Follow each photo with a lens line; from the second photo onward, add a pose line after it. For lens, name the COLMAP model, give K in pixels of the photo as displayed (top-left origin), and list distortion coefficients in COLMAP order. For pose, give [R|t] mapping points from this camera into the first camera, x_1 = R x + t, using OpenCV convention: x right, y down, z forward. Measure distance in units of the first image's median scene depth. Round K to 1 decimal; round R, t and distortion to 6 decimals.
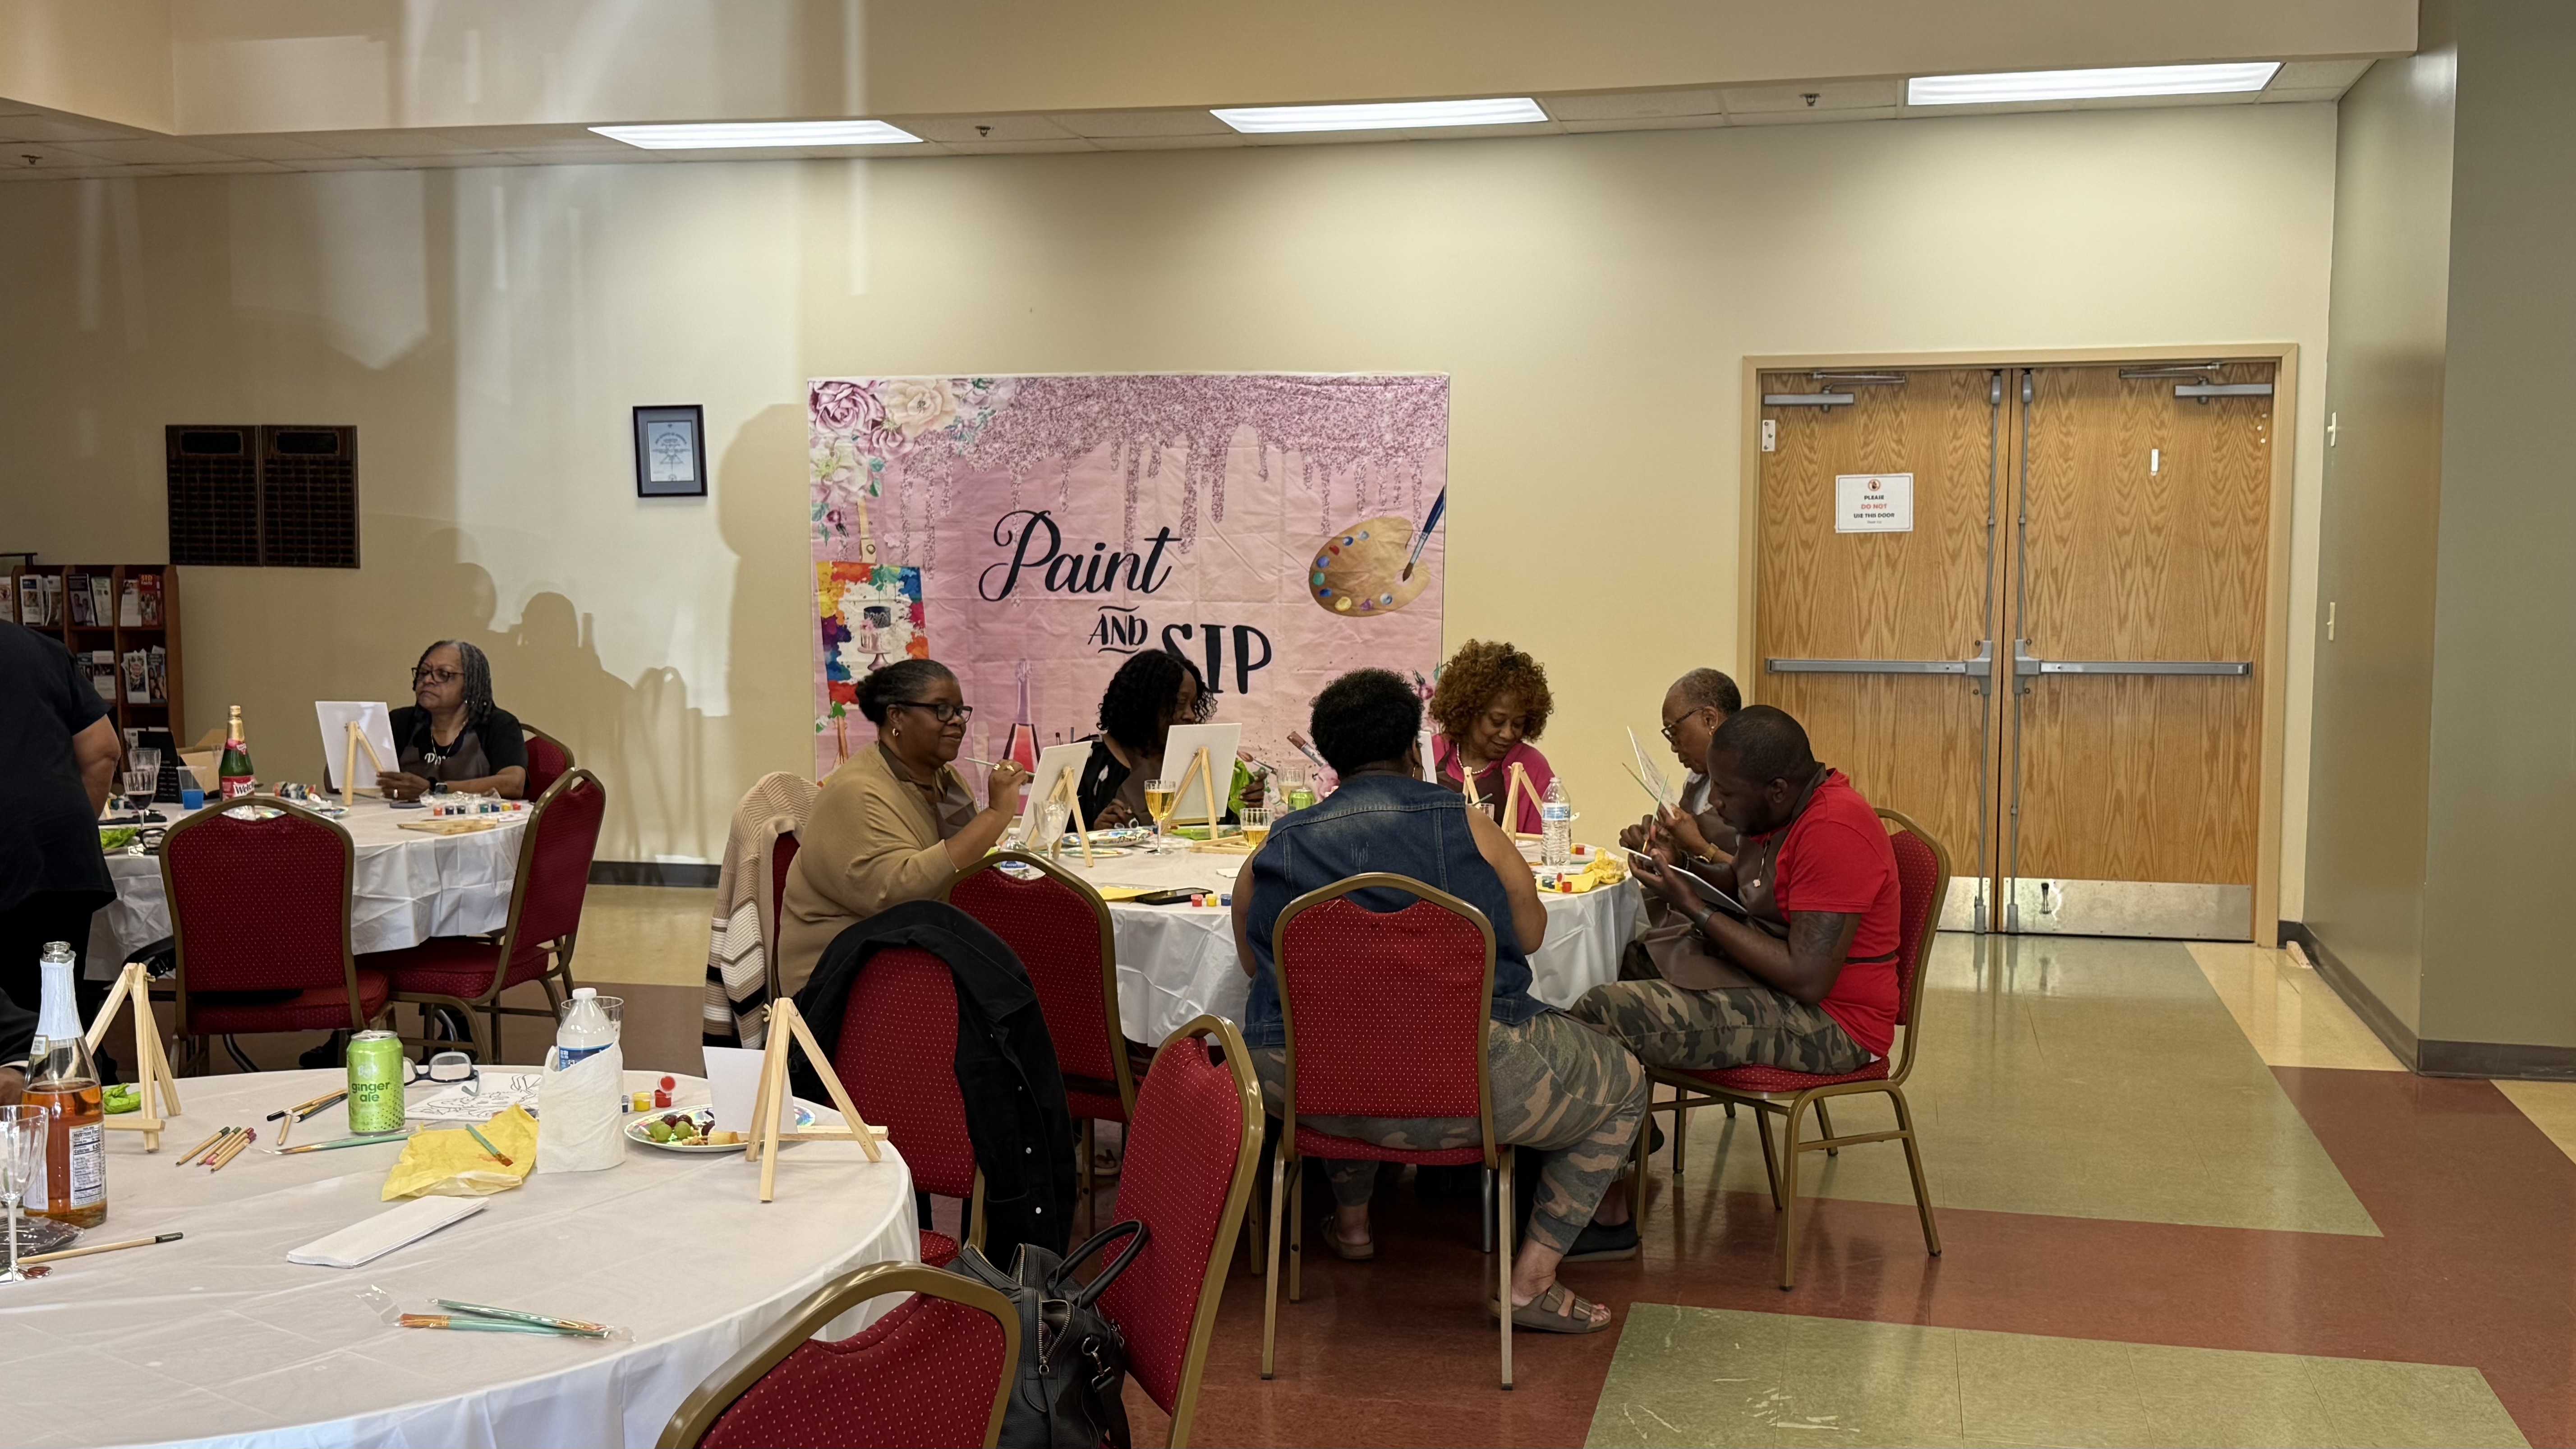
lens RADIAL K [[2599.7, 0, 1296.3], [0, 2599.7, 735.2], [0, 0, 1]] dist [0.112121, 0.000000]
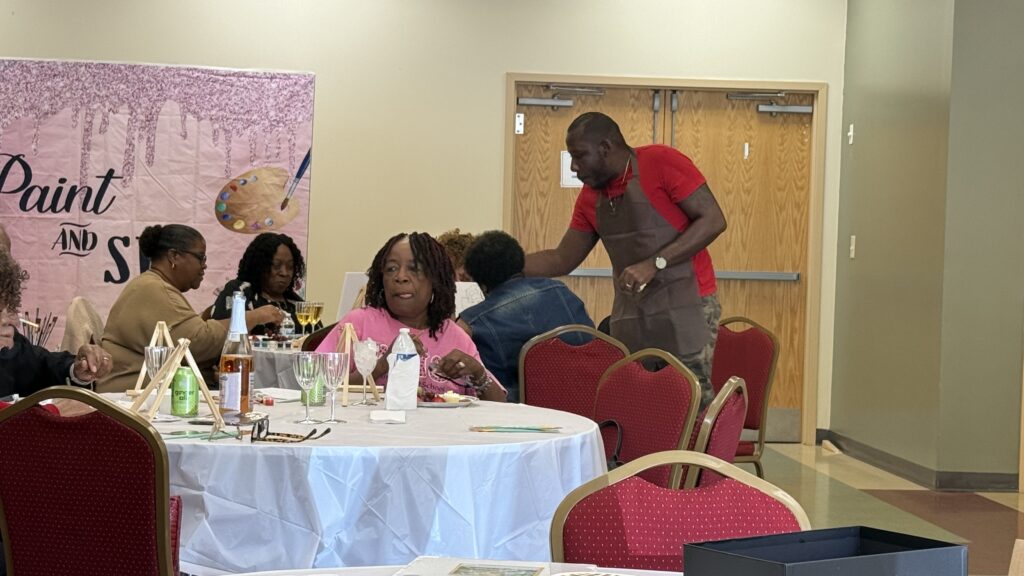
lens RADIAL K [[2236.2, 0, 514.5], [0, 2236.2, 290.7], [0, 0, 1]] dist [0.186886, 0.000000]
pose [[0.941841, 0.017453, 0.335604, -0.260307], [0.000193, 0.998622, -0.052475, 0.053282], [-0.336058, 0.049488, 0.940540, -0.244789]]
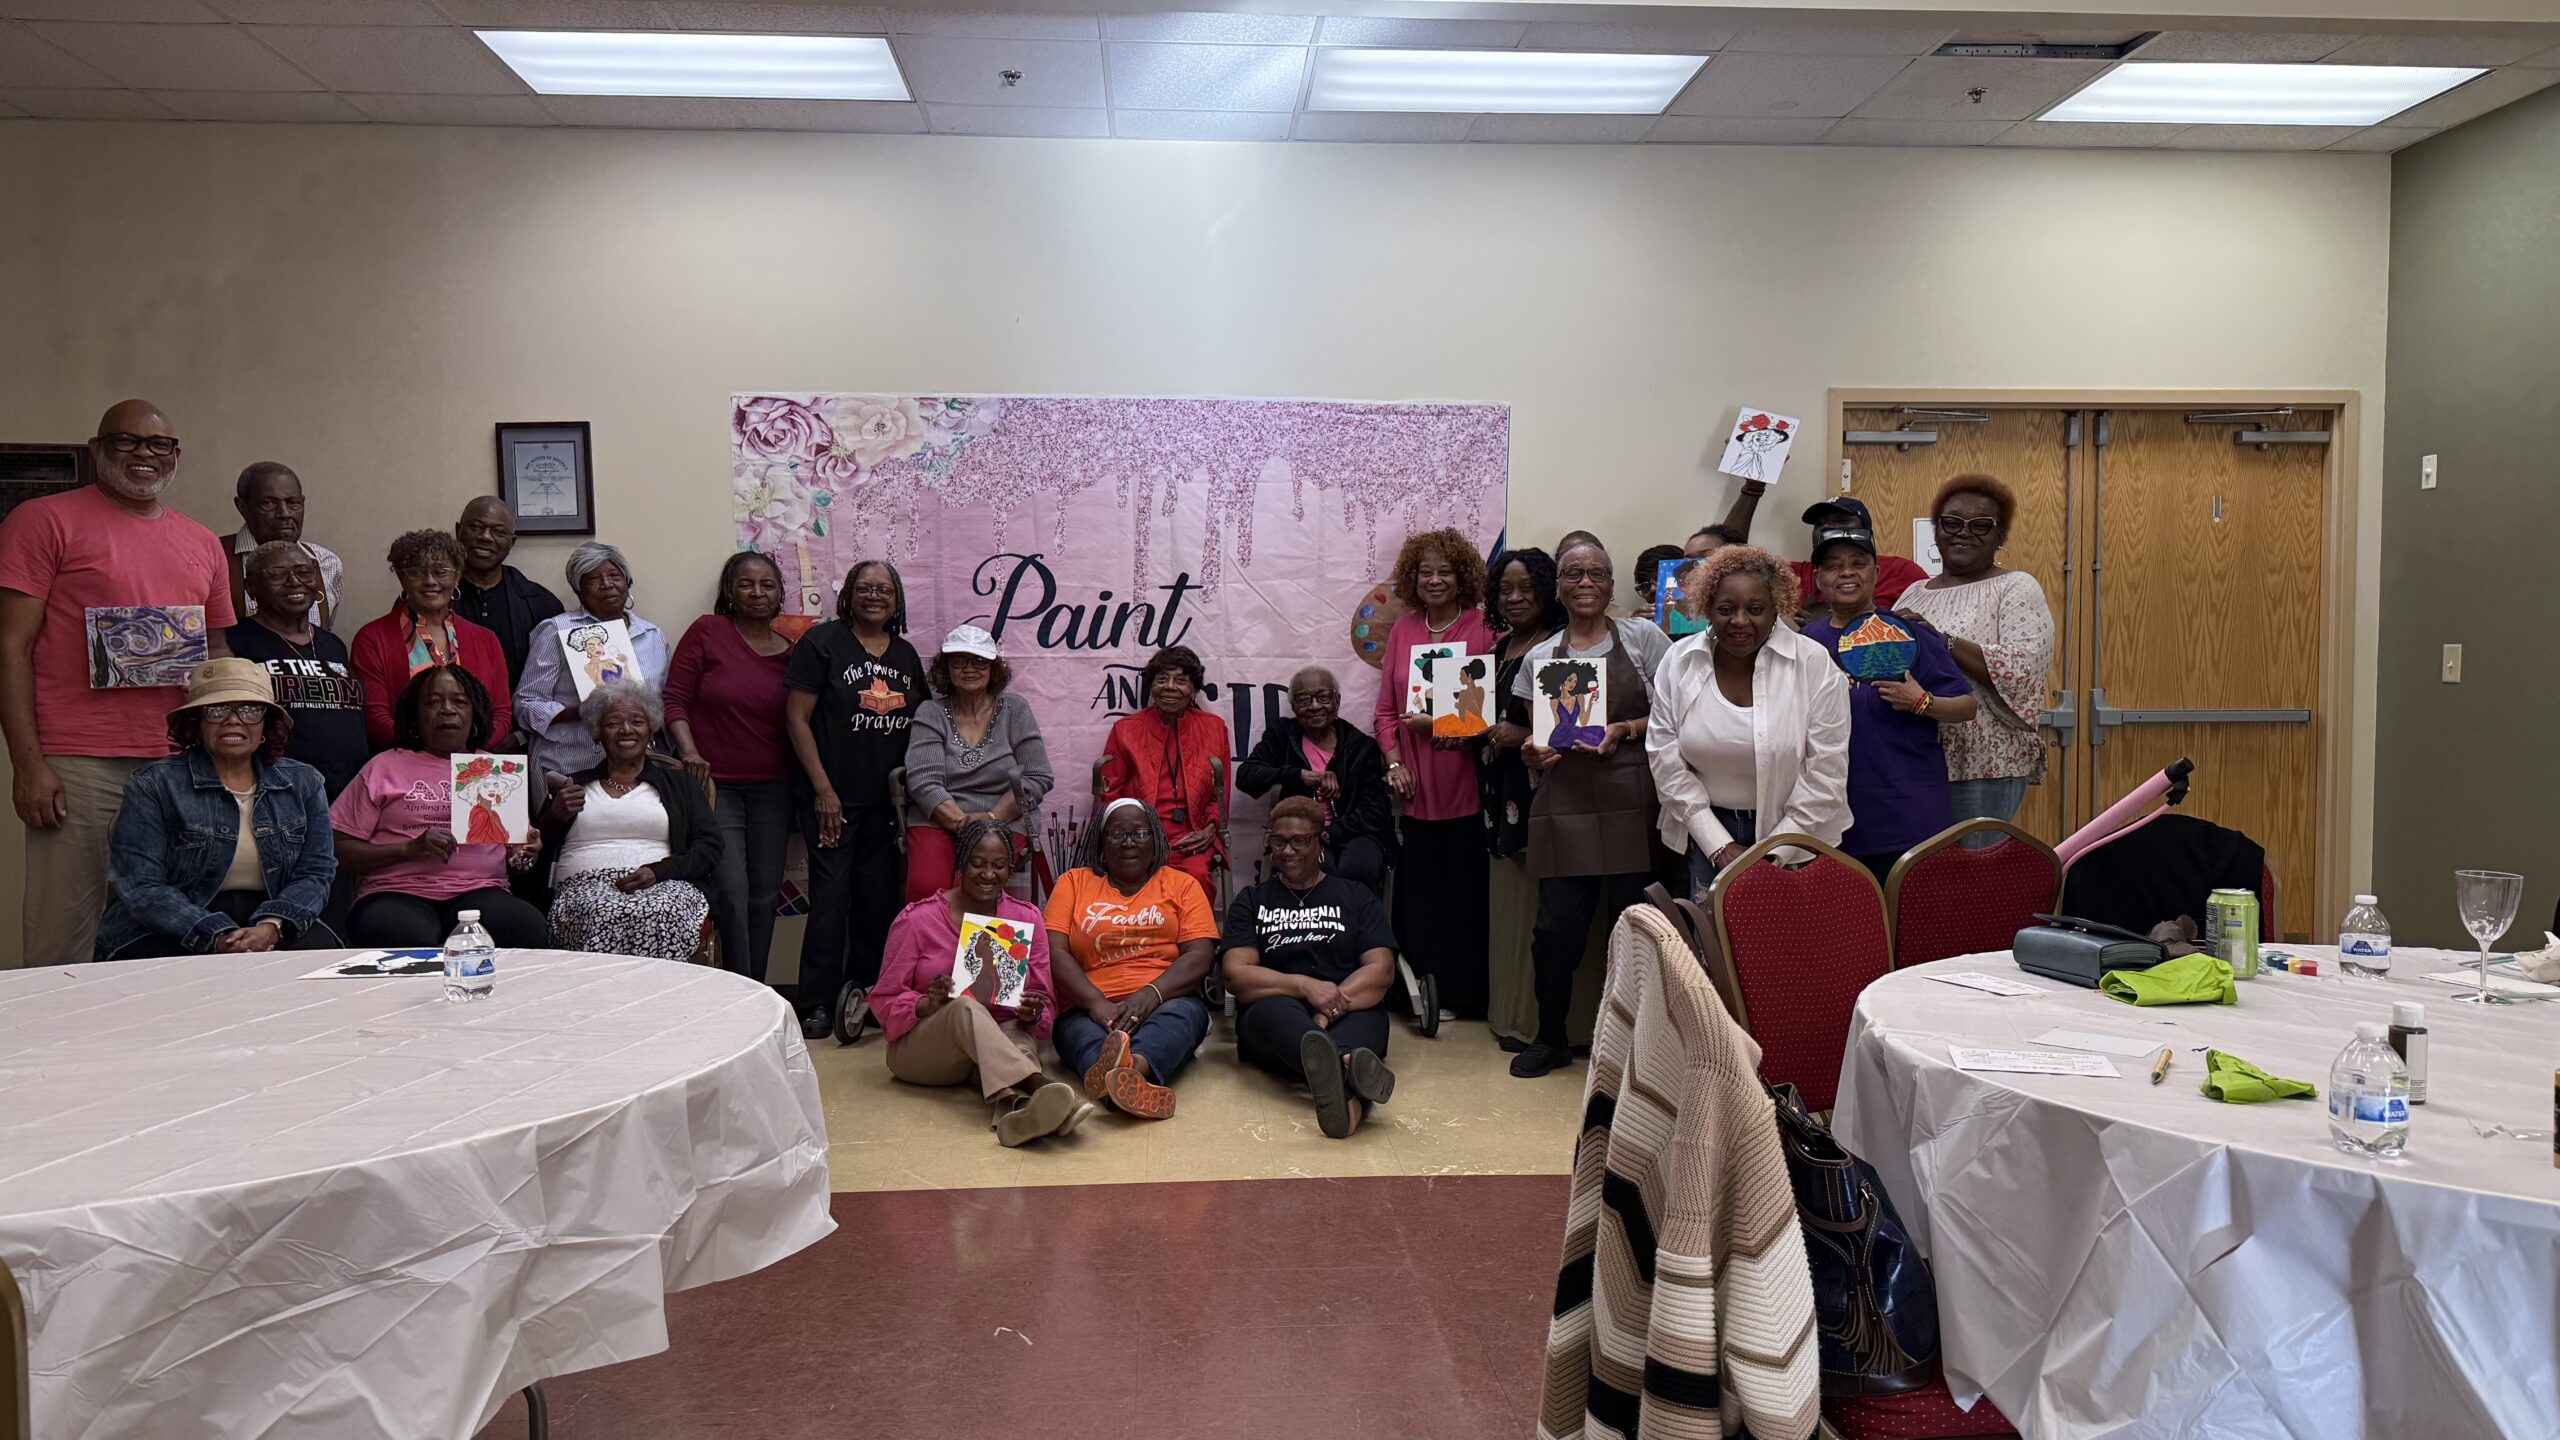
lens RADIAL K [[1824.0, 0, 1296.3], [0, 1824.0, 741.6], [0, 0, 1]] dist [0.119301, -0.148040]
pose [[0.955563, -0.016758, 0.294310, -0.198225], [0.026188, 0.999261, -0.028127, -0.005358], [-0.293621, 0.034584, 0.955296, 0.410349]]
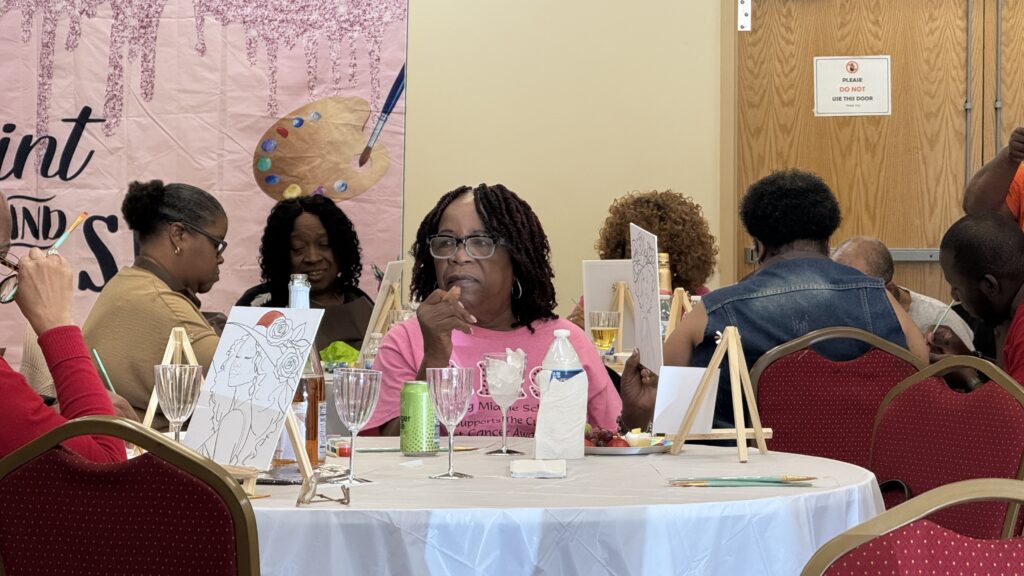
lens RADIAL K [[3675.9, 0, 515.9], [0, 3675.9, 261.0], [0, 0, 1]] dist [0.324334, 0.000000]
pose [[0.960966, -0.002369, 0.276658, -0.262577], [0.020587, 0.997803, -0.062965, 0.056058], [-0.275901, 0.066203, 0.958903, -0.253036]]
